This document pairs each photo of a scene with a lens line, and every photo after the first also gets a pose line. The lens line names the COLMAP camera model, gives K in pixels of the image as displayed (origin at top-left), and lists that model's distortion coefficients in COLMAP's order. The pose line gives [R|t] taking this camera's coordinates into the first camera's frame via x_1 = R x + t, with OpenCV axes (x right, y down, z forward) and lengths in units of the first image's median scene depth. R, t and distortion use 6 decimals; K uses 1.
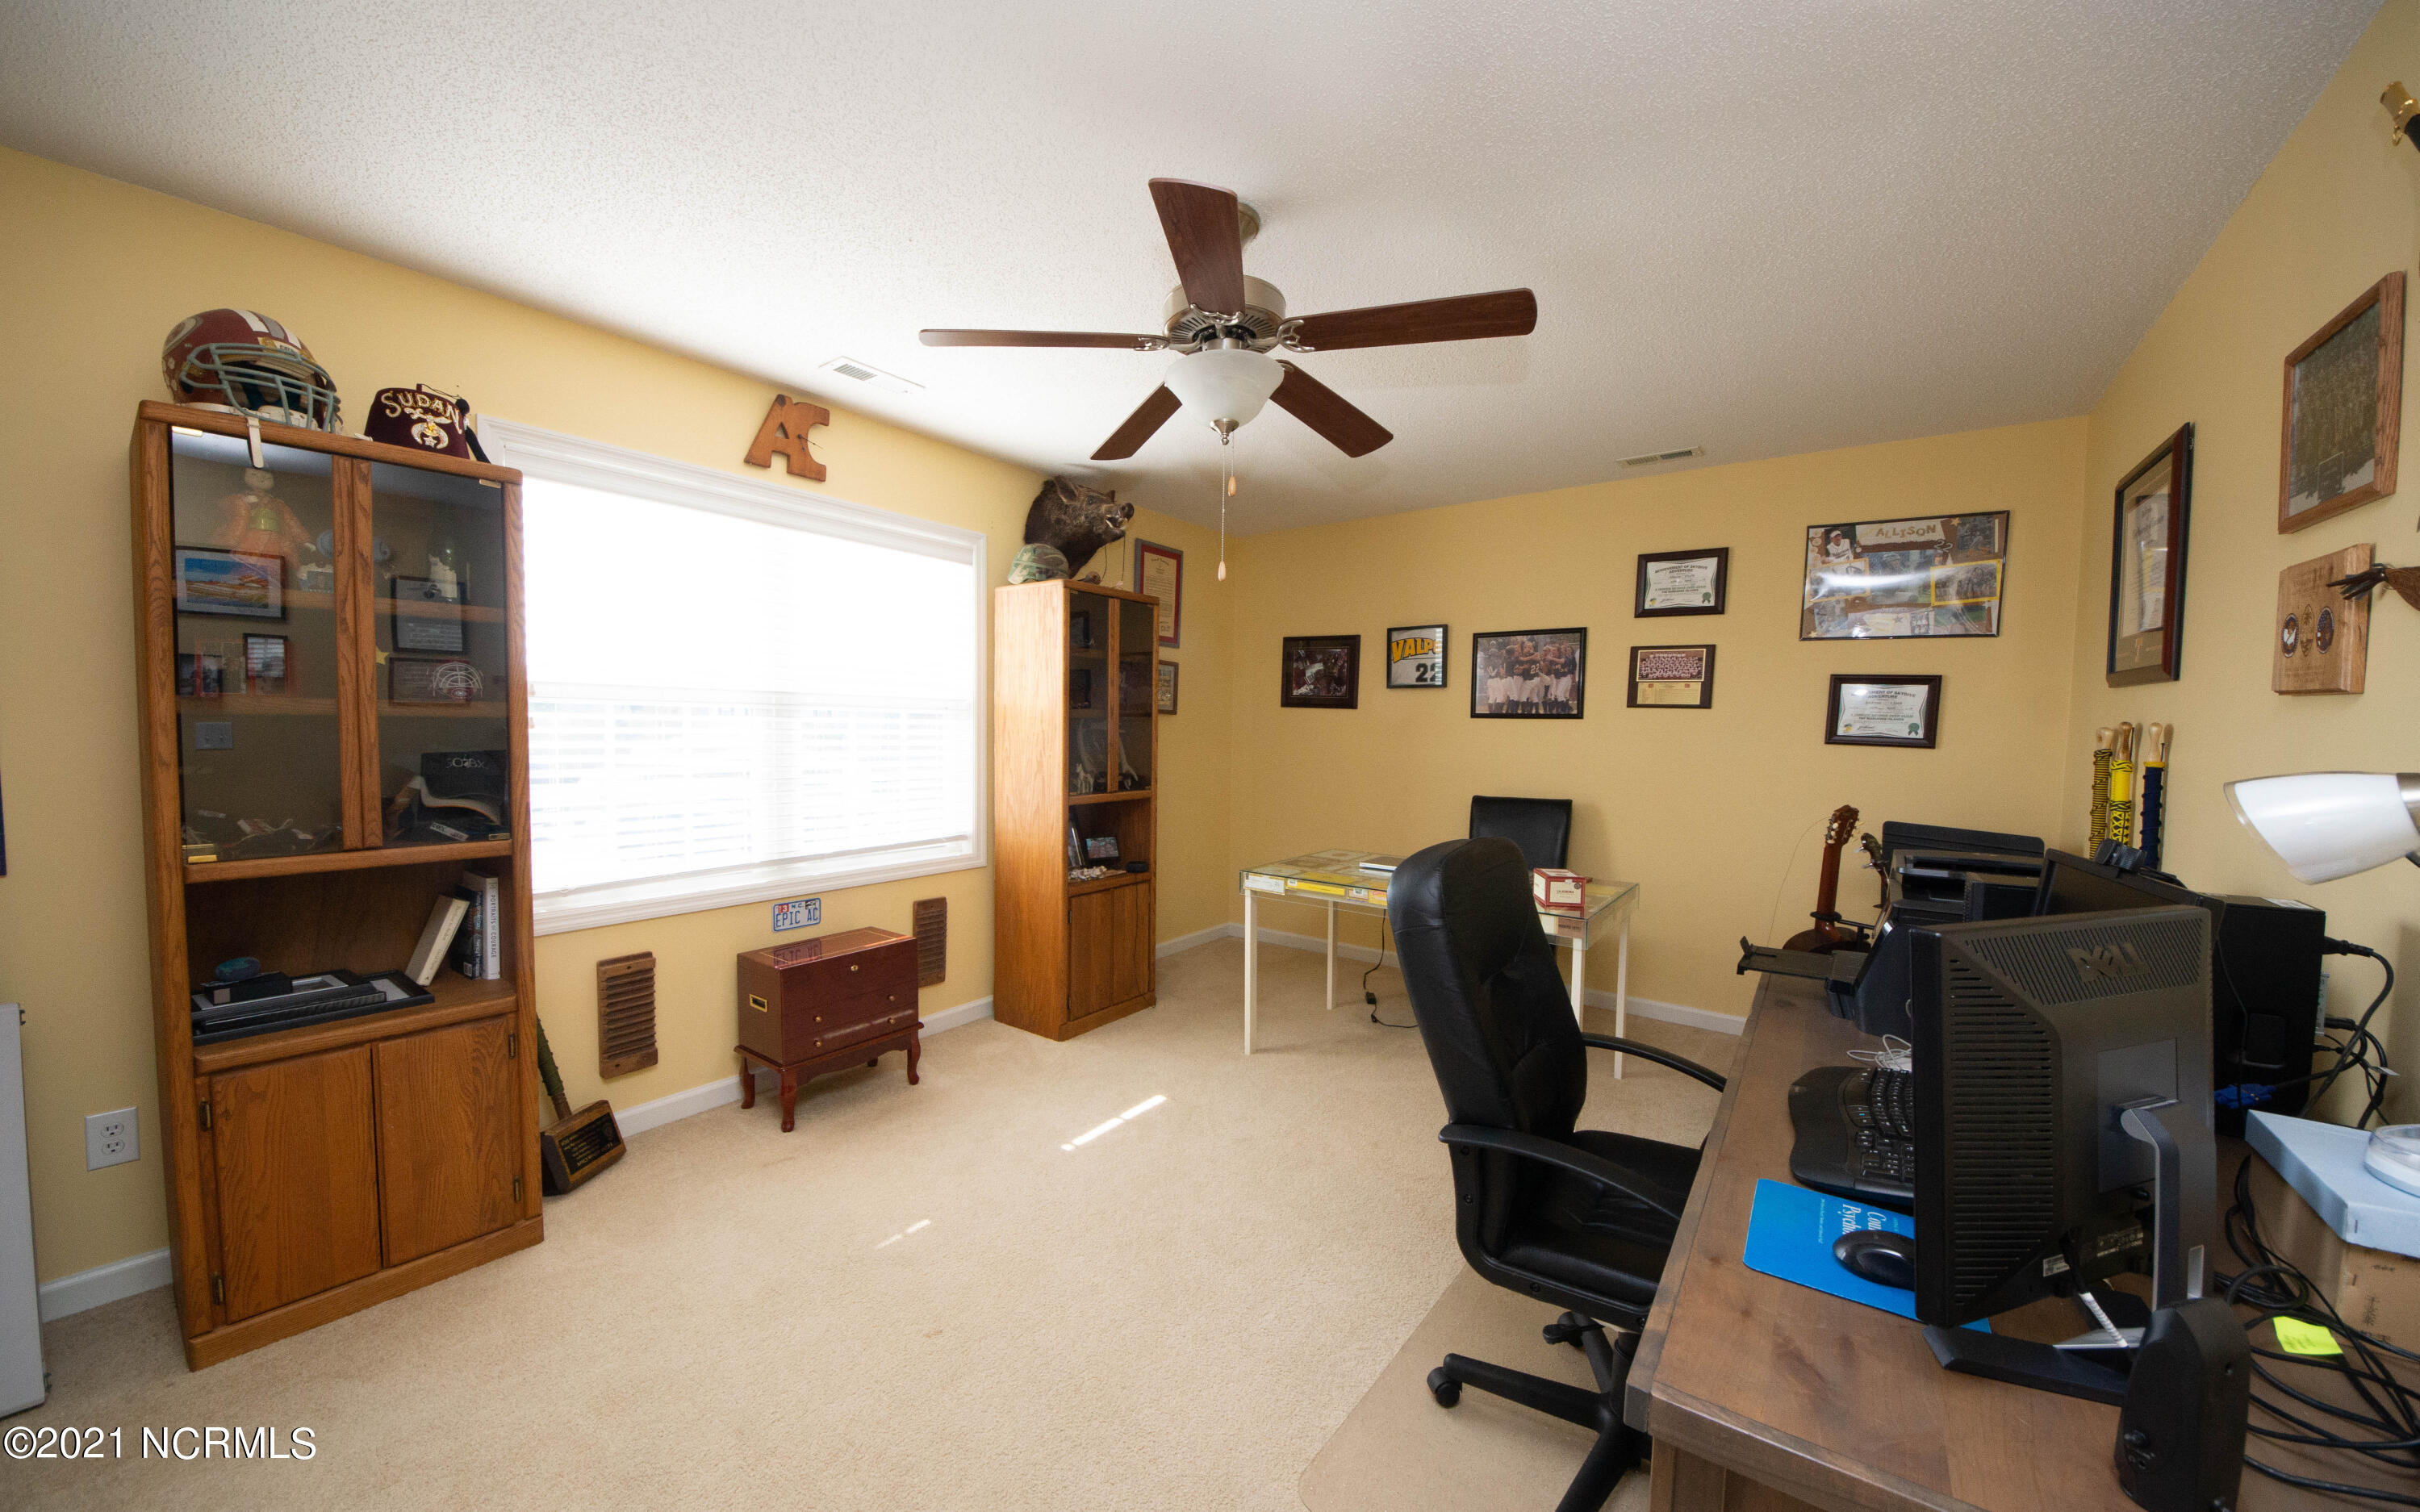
lens RADIAL K [[853.8, 0, 1202.8], [0, 853.8, 772.1], [0, 0, 1]] dist [0.033961, -0.023882]
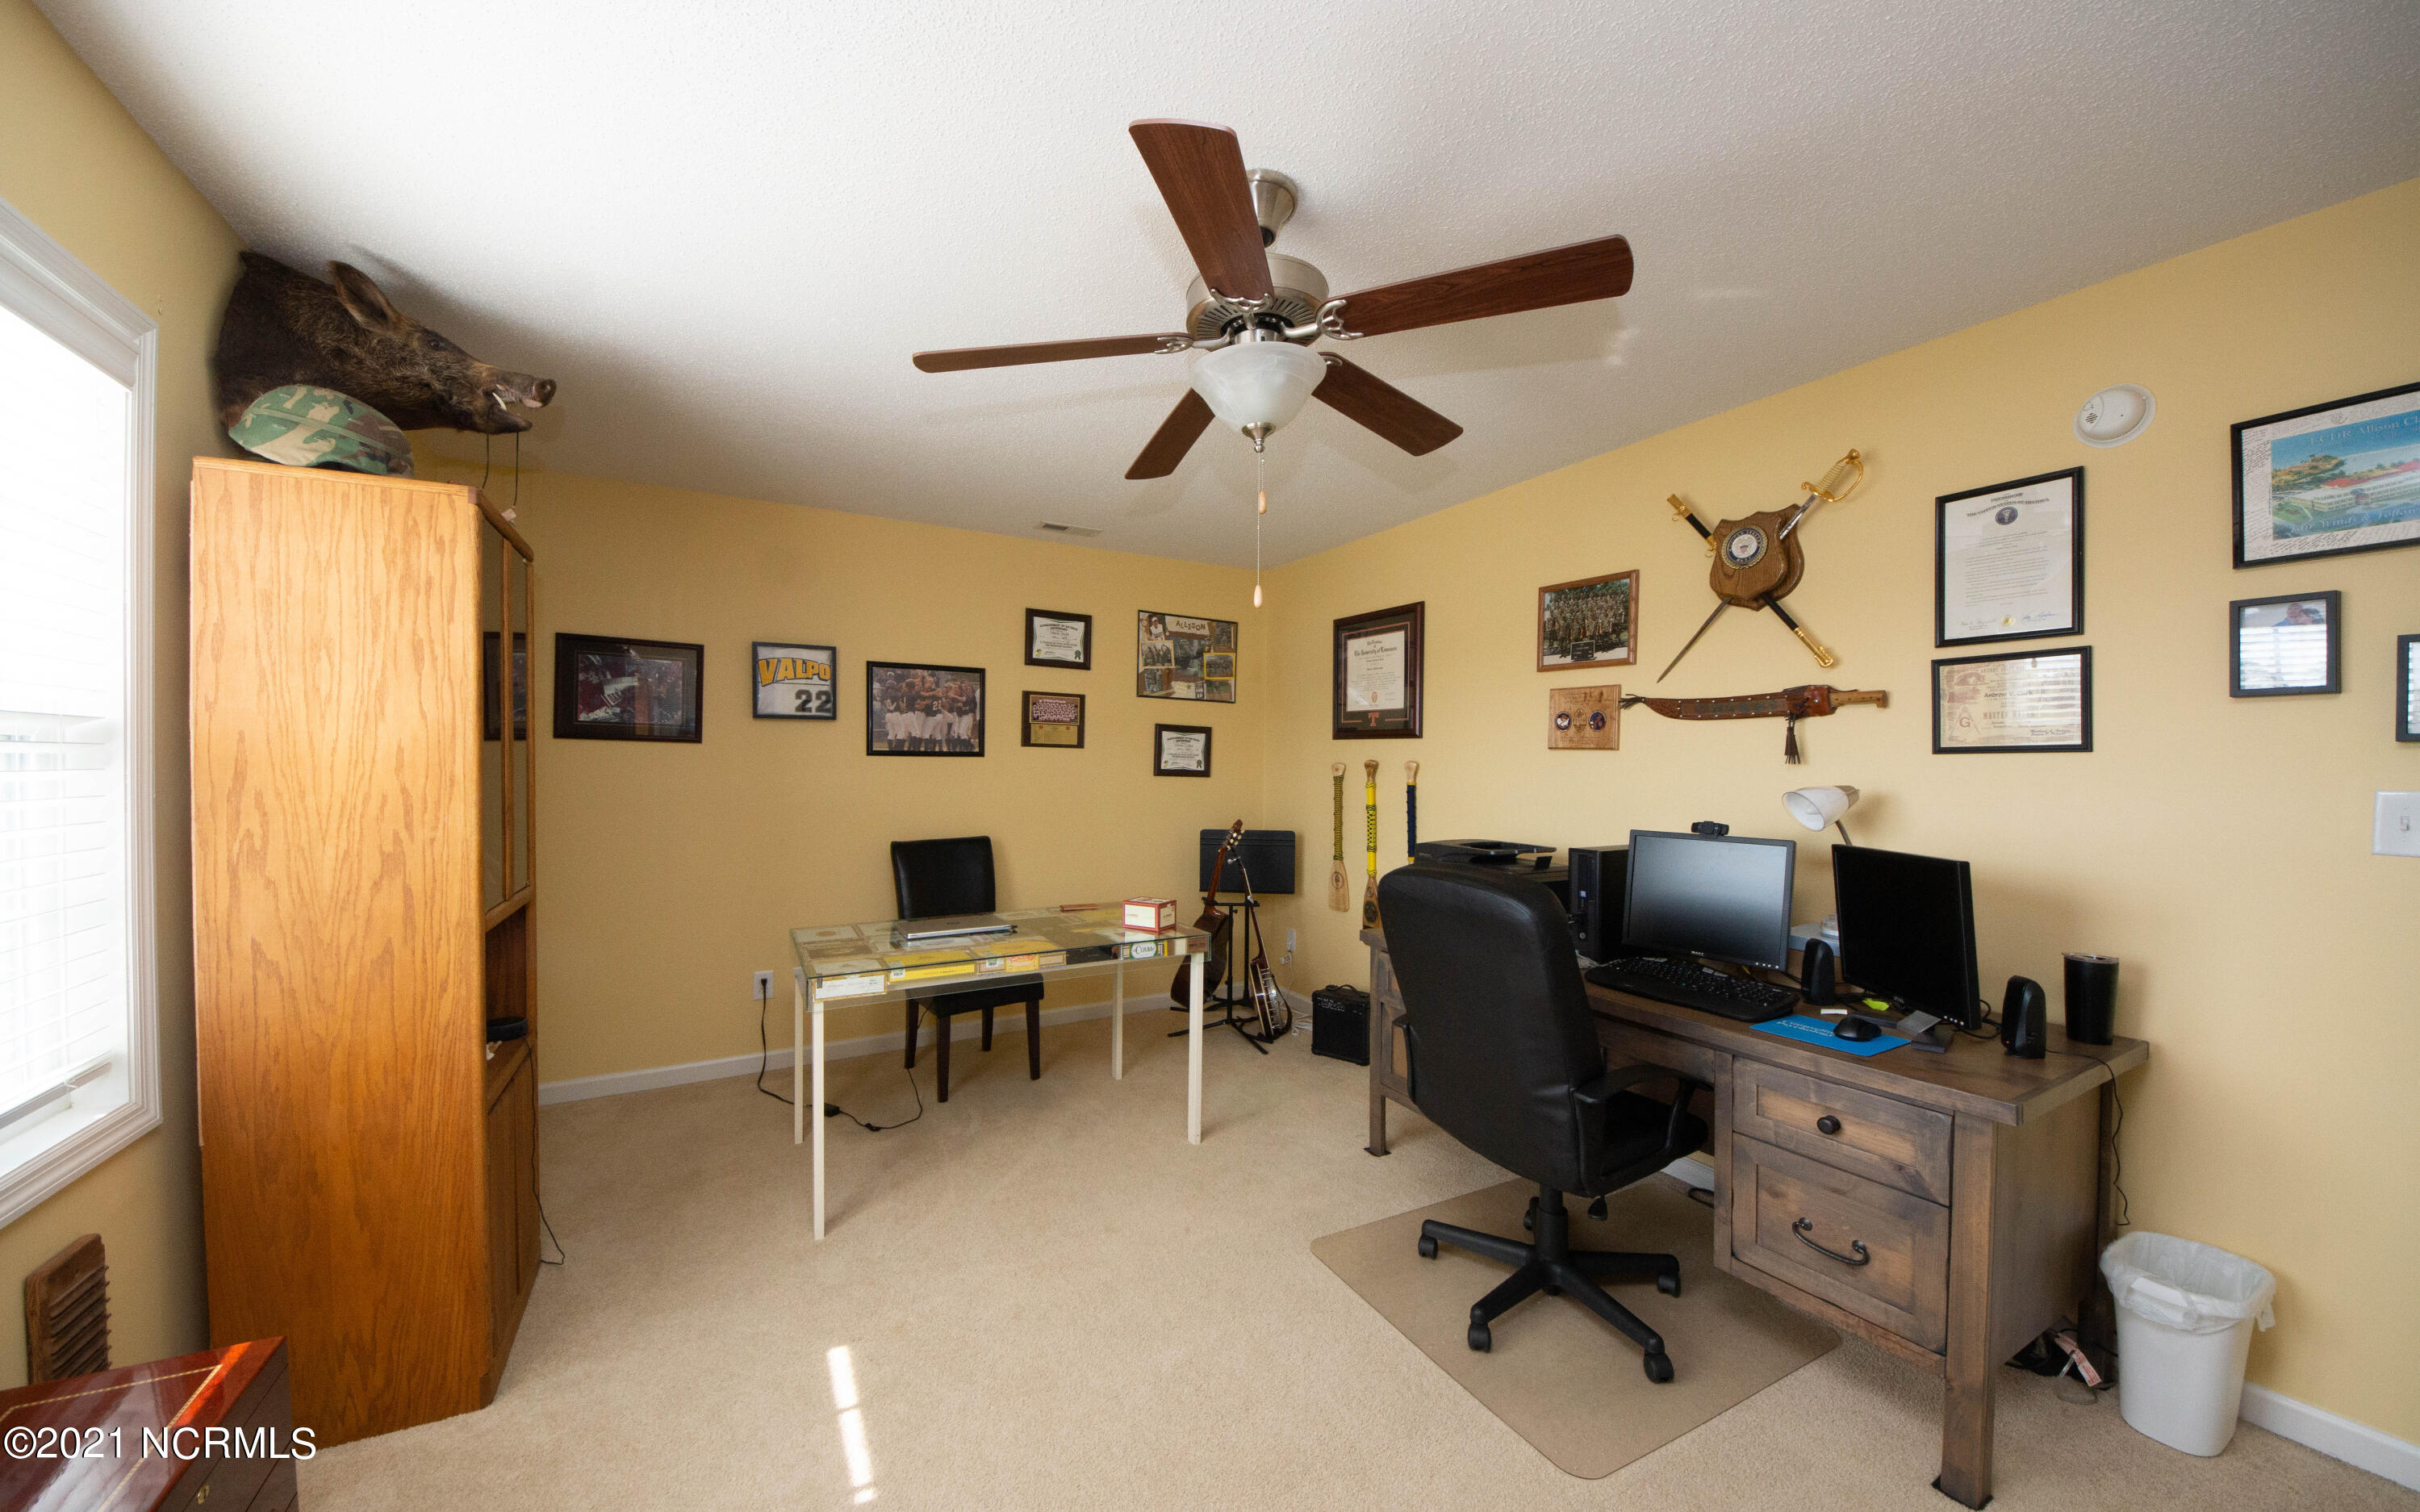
lens RADIAL K [[853.8, 0, 1202.8], [0, 853.8, 772.1], [0, 0, 1]] dist [0.033961, -0.023882]
pose [[0.406331, -0.021551, 0.913472, -0.412781], [0.052666, 0.998612, 0.000133, -0.031892], [-0.912207, 0.048055, 0.406903, 0.366480]]
